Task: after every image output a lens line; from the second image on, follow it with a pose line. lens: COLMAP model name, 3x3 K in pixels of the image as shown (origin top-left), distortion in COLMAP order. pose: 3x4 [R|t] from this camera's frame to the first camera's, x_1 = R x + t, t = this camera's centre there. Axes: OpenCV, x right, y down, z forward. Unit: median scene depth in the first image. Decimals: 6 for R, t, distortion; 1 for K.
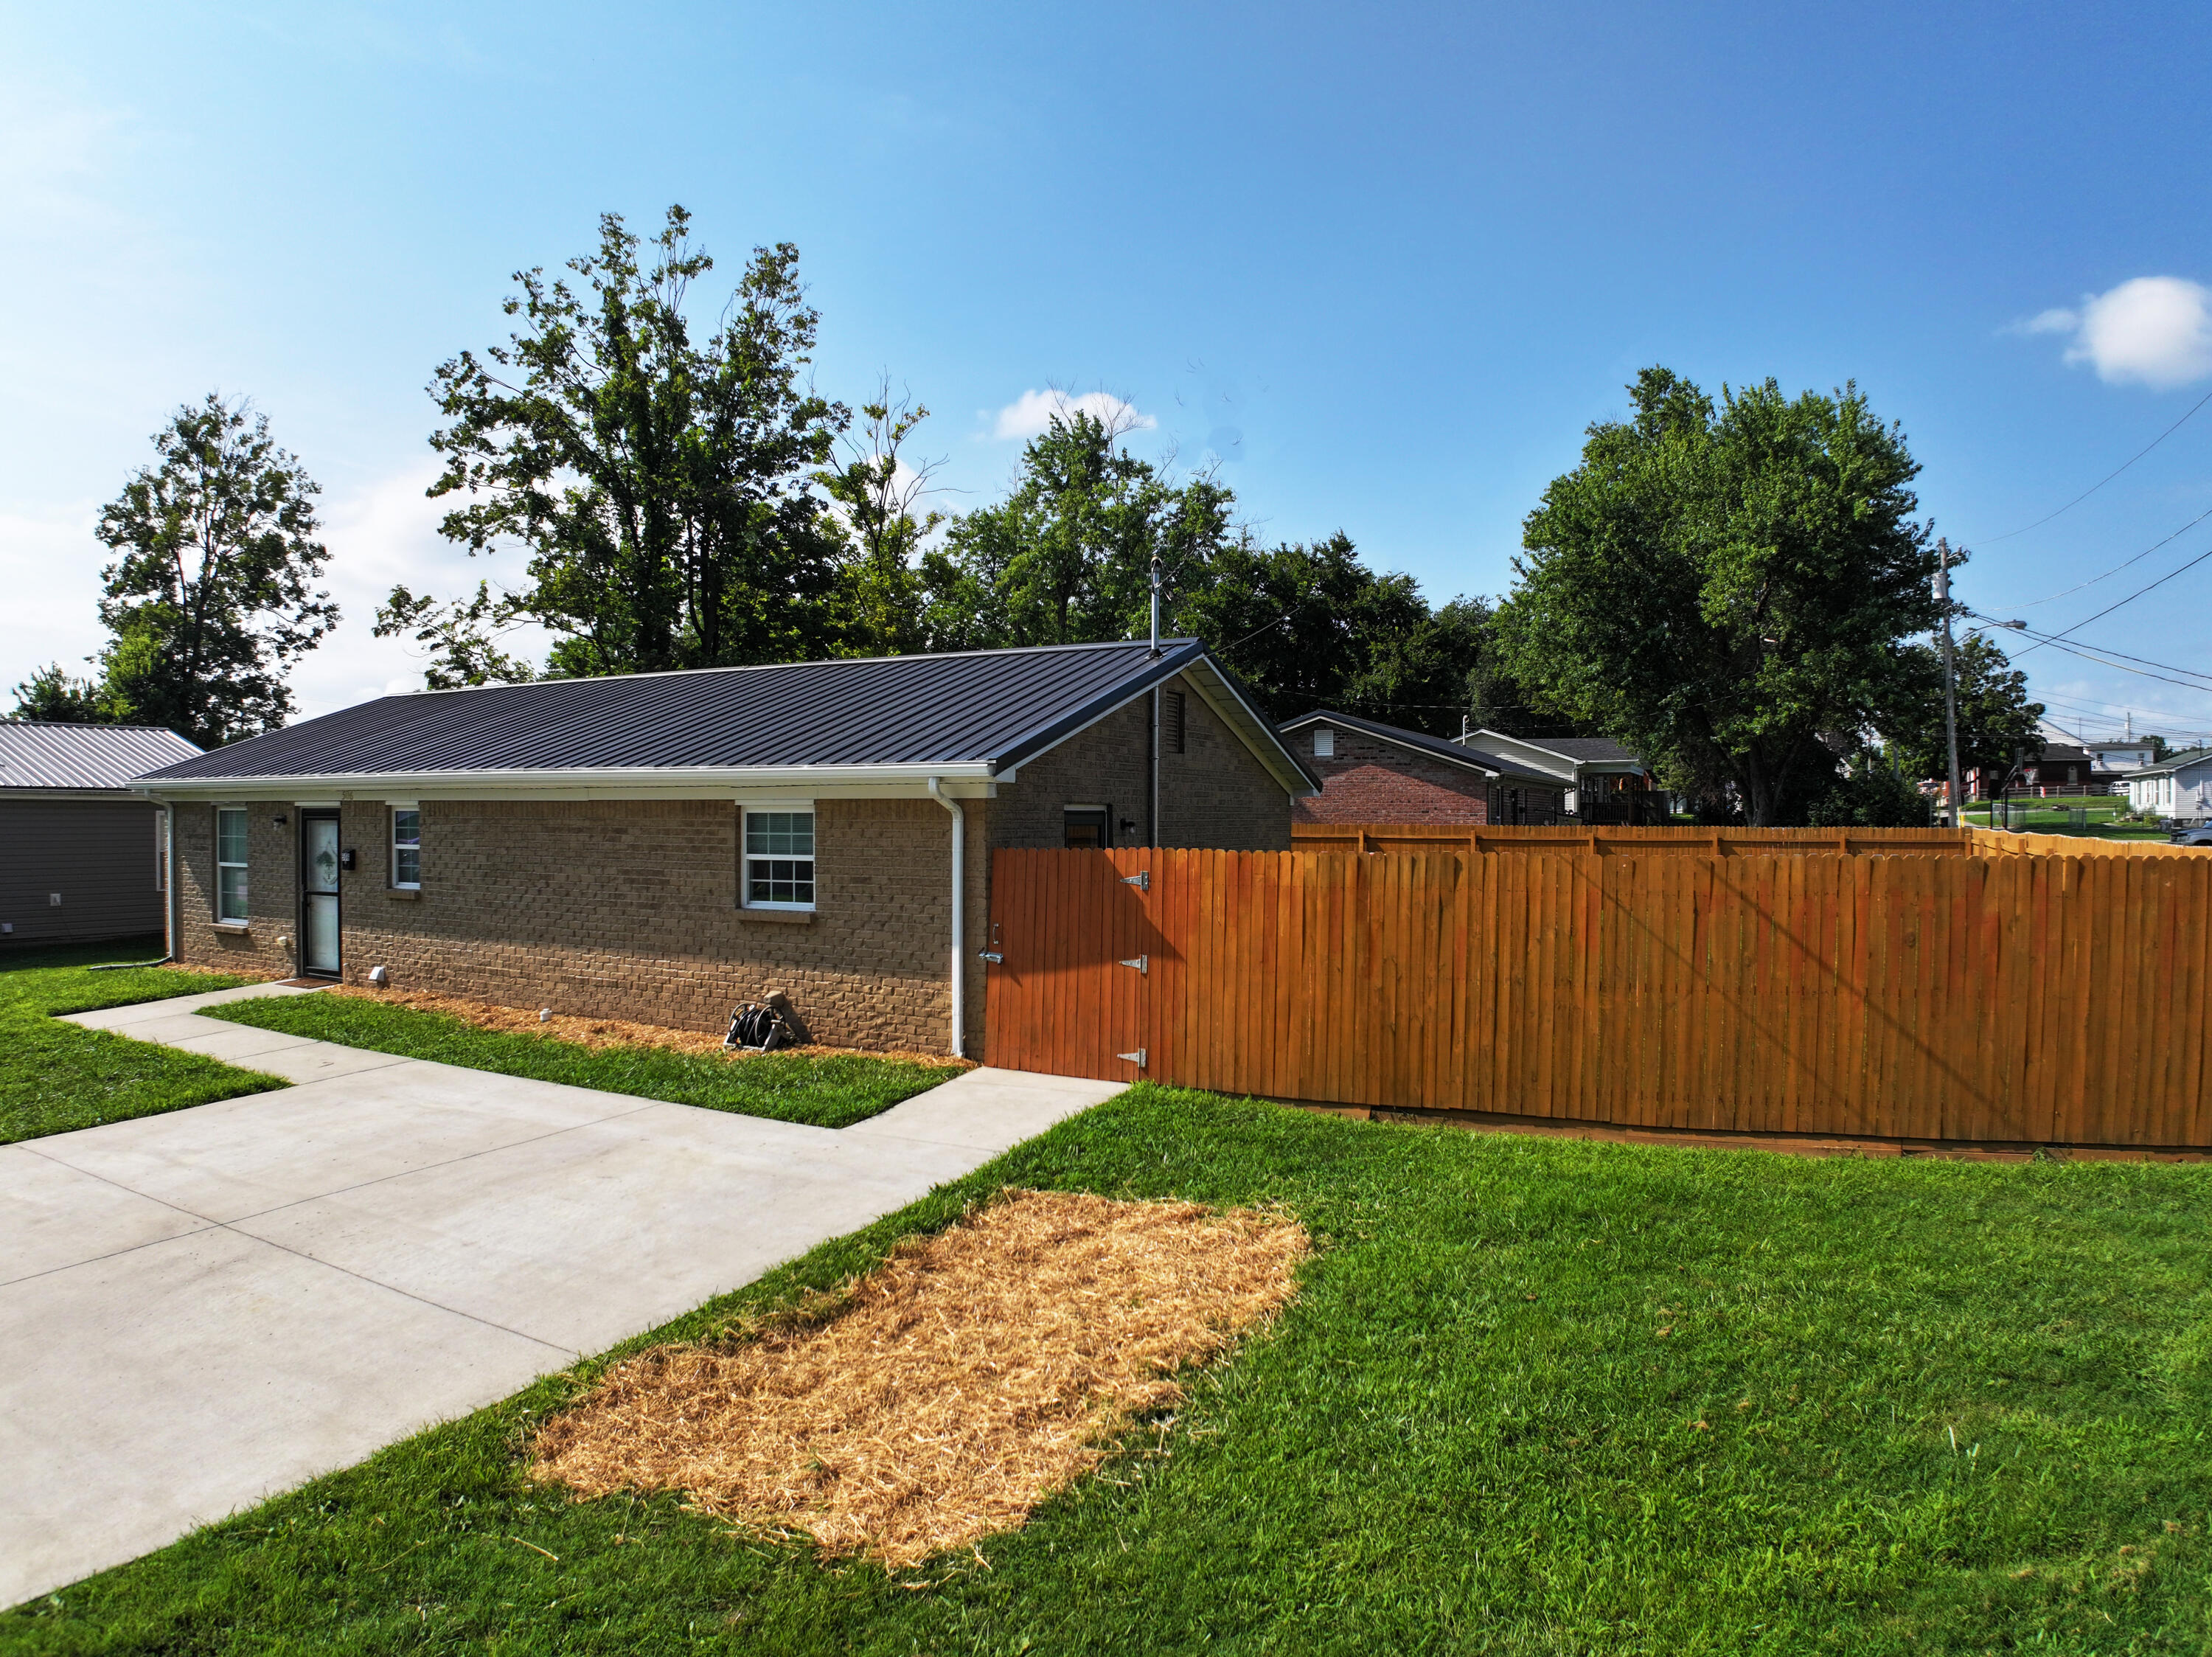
lens RADIAL K [[1355.1, 0, 1106.0], [0, 1355.1, 828.5], [0, 0, 1]] dist [-0.170862, 0.026914]
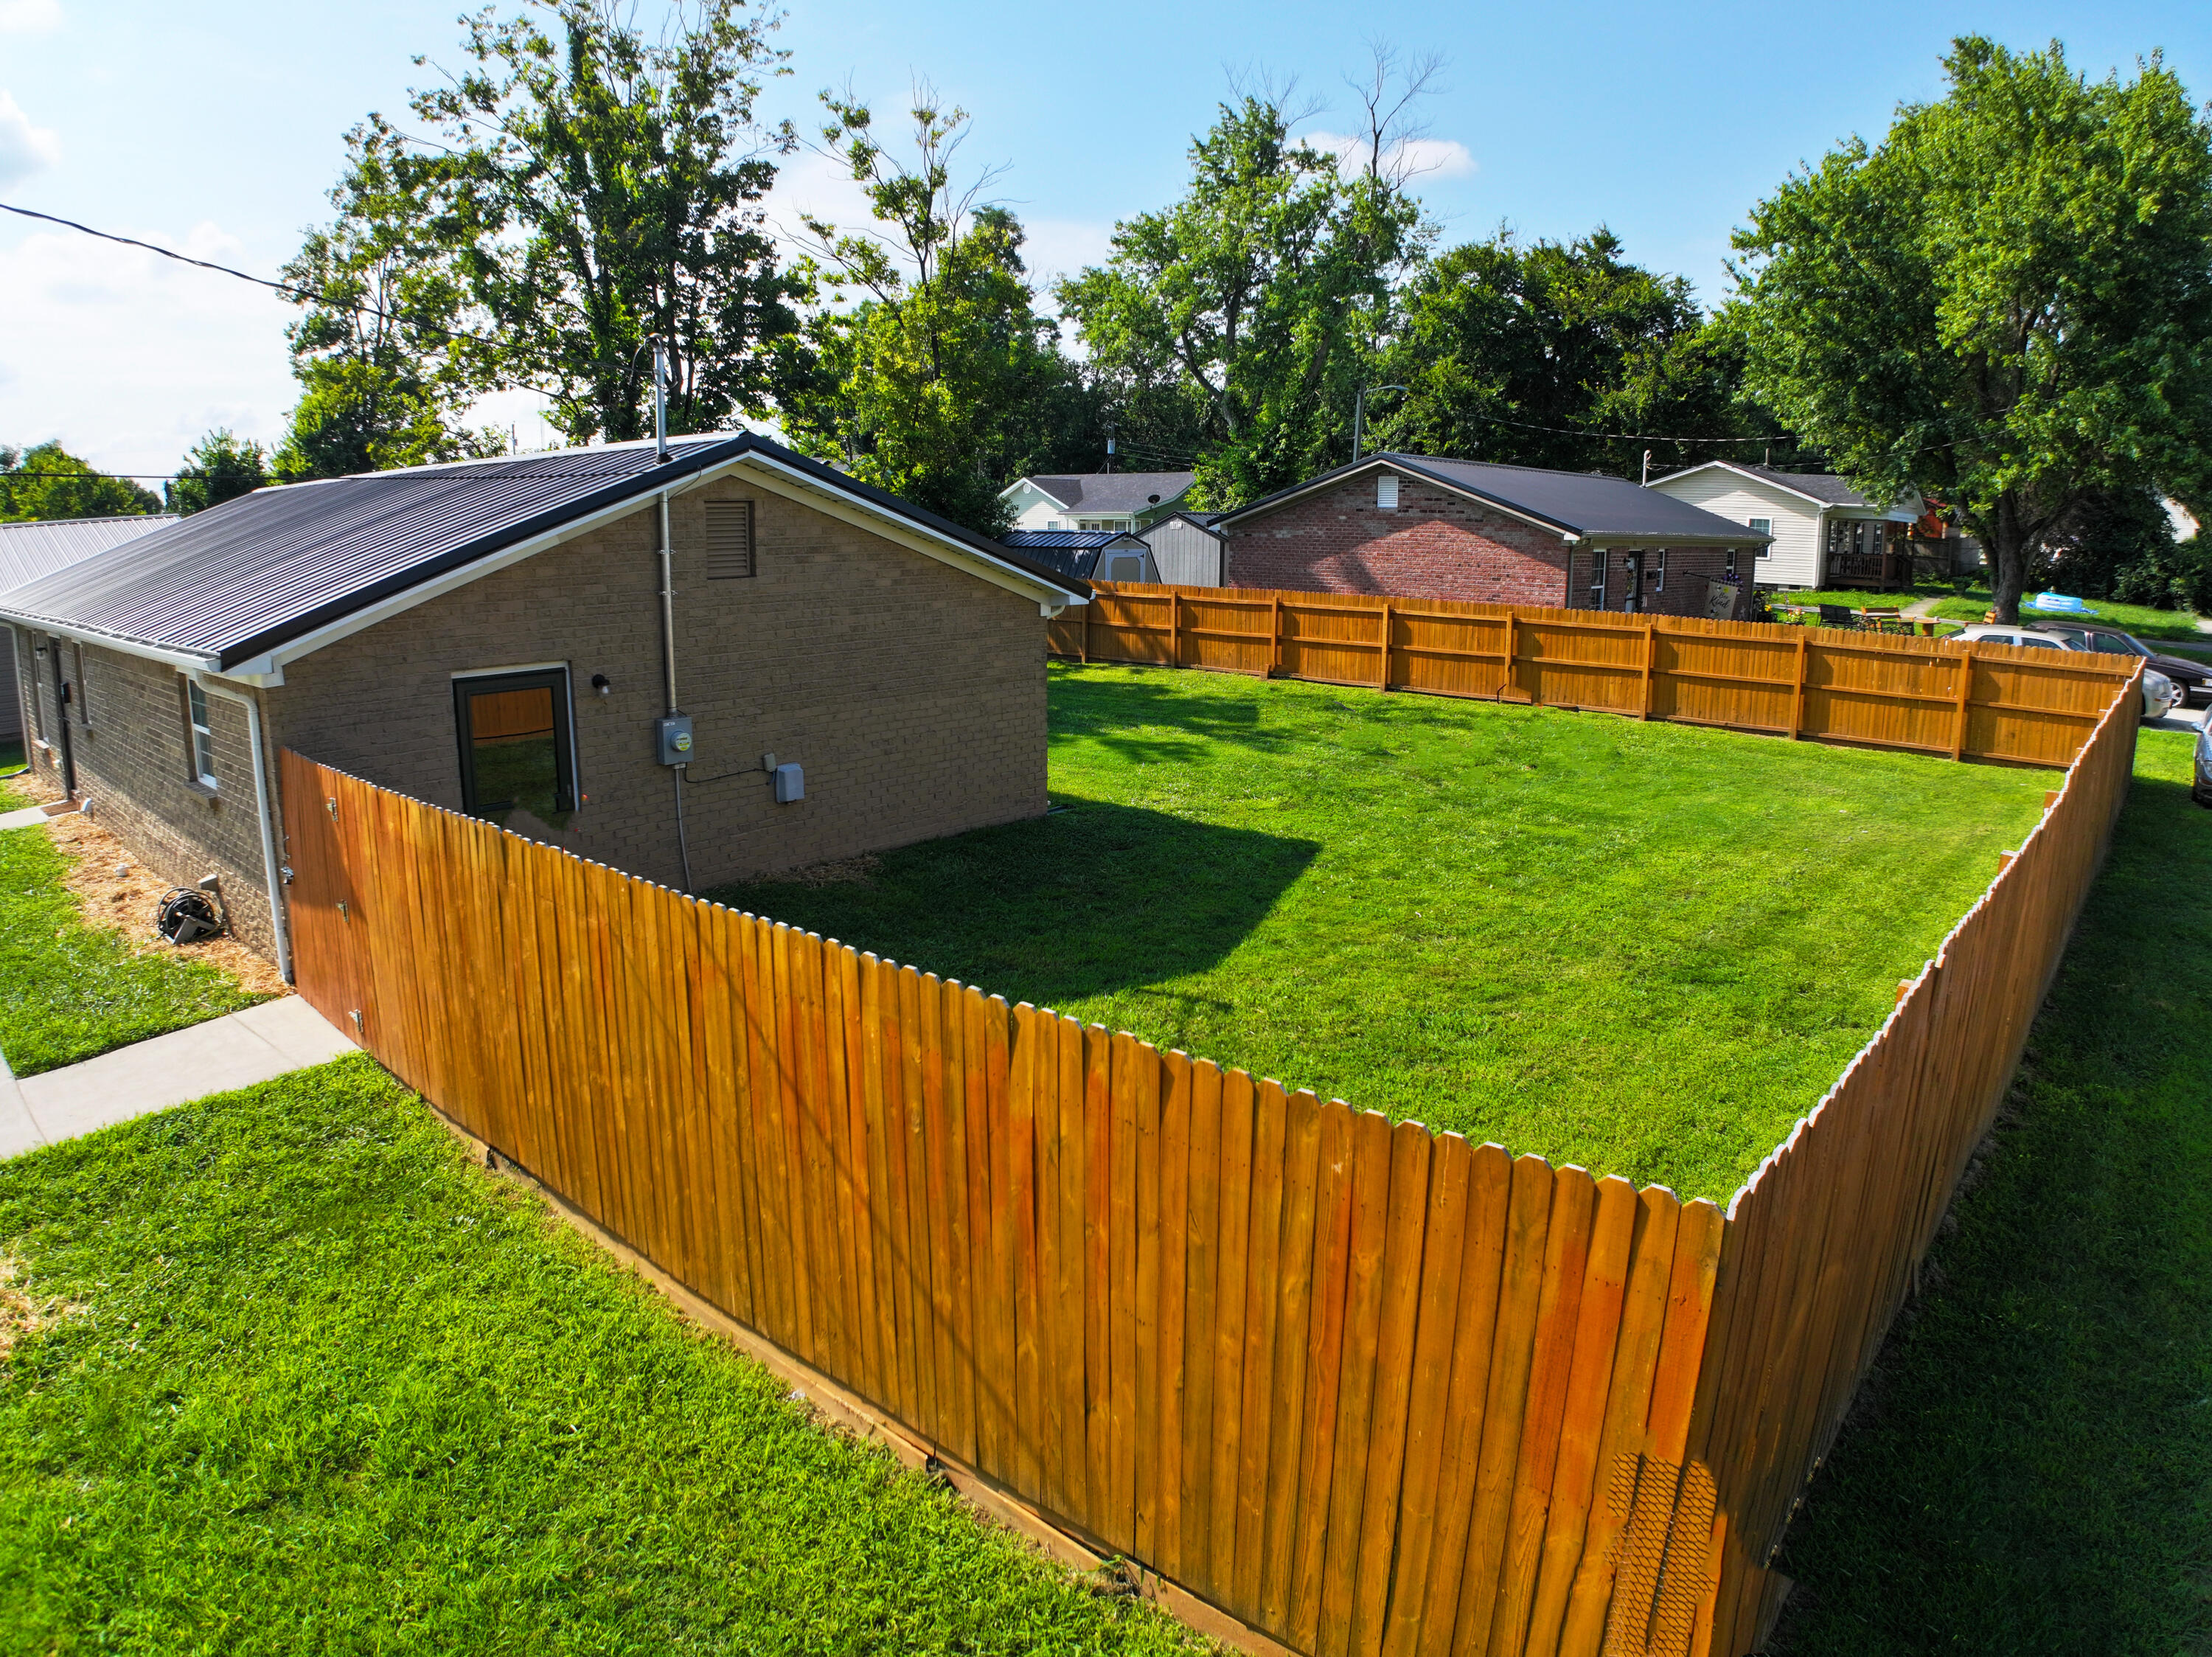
lens RADIAL K [[1355.1, 0, 1106.0], [0, 1355.1, 828.5], [0, 0, 1]] dist [-0.170862, 0.026914]
pose [[0.969740, 0.055732, -0.237693, 0.162992], [-0.003392, 0.976577, 0.215142, -0.029815], [0.244116, -0.207825, 0.947215, 0.100964]]
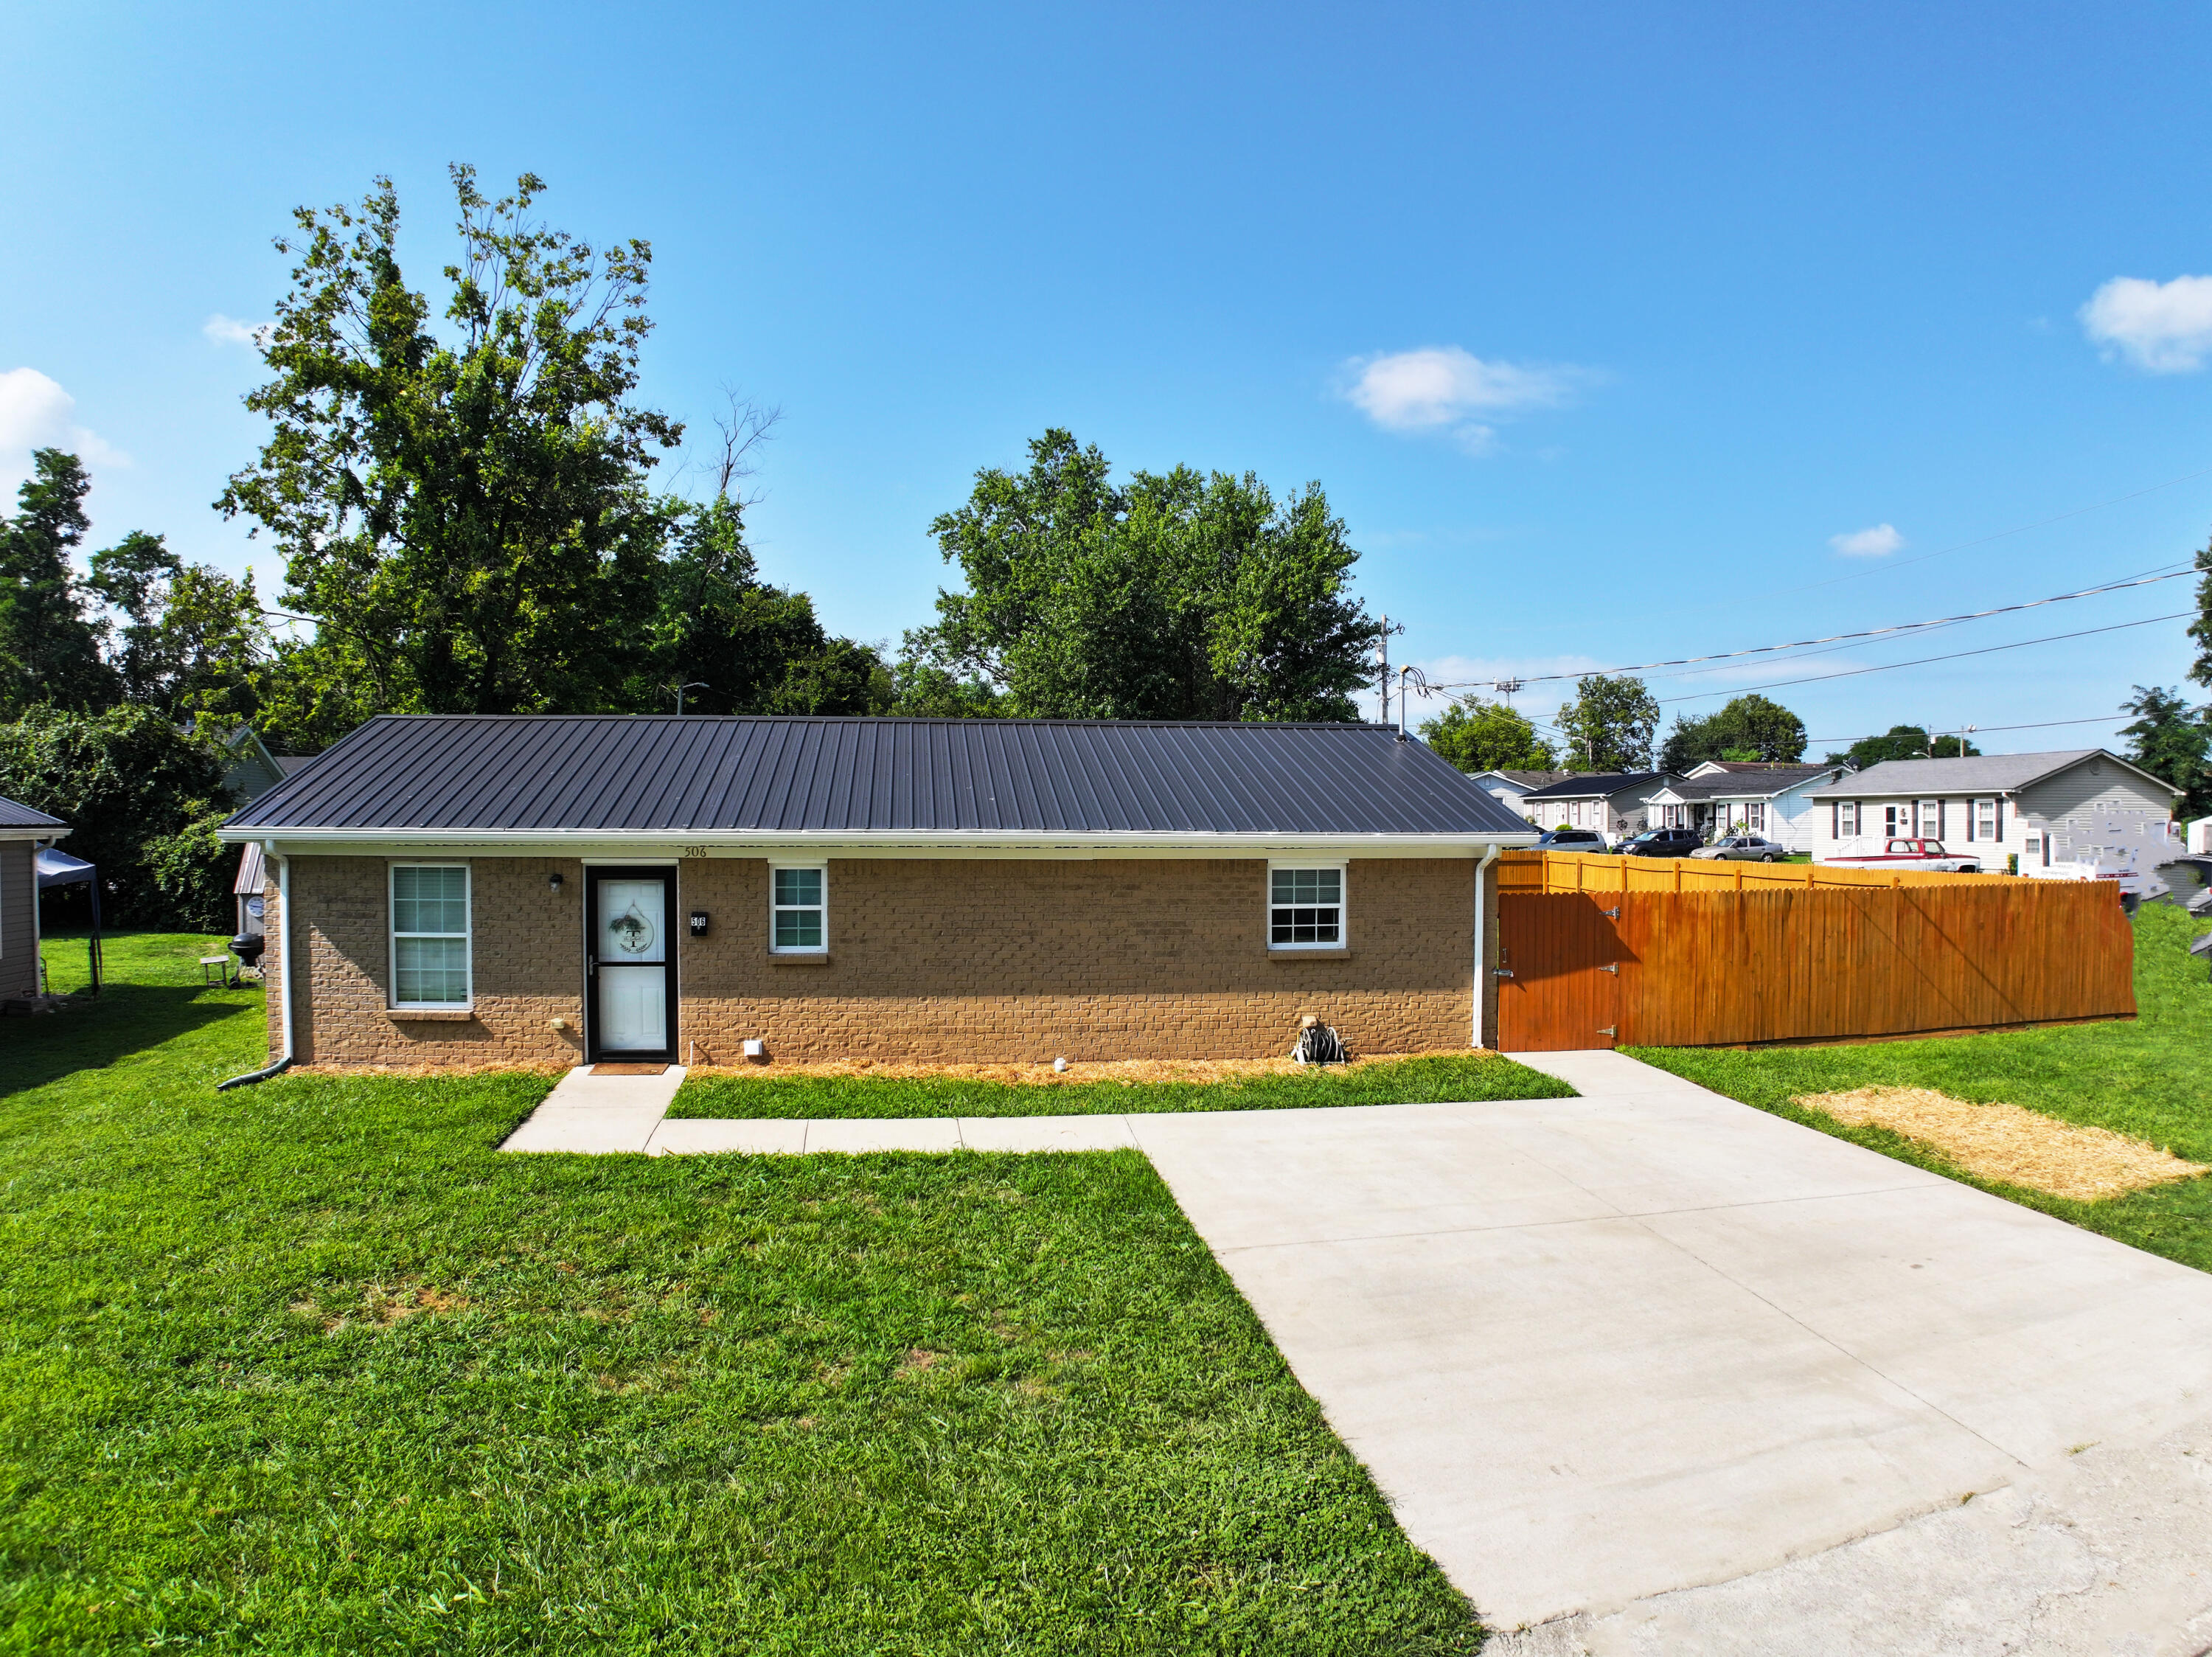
lens RADIAL K [[1355.1, 0, 1106.0], [0, 1355.1, 828.5], [0, 0, 1]] dist [-0.170862, 0.026914]
pose [[0.832195, -0.005041, 0.554459, -0.317147], [0.006187, 0.999981, -0.000195, -0.014699], [-0.554448, 0.003593, 0.832211, 0.024428]]
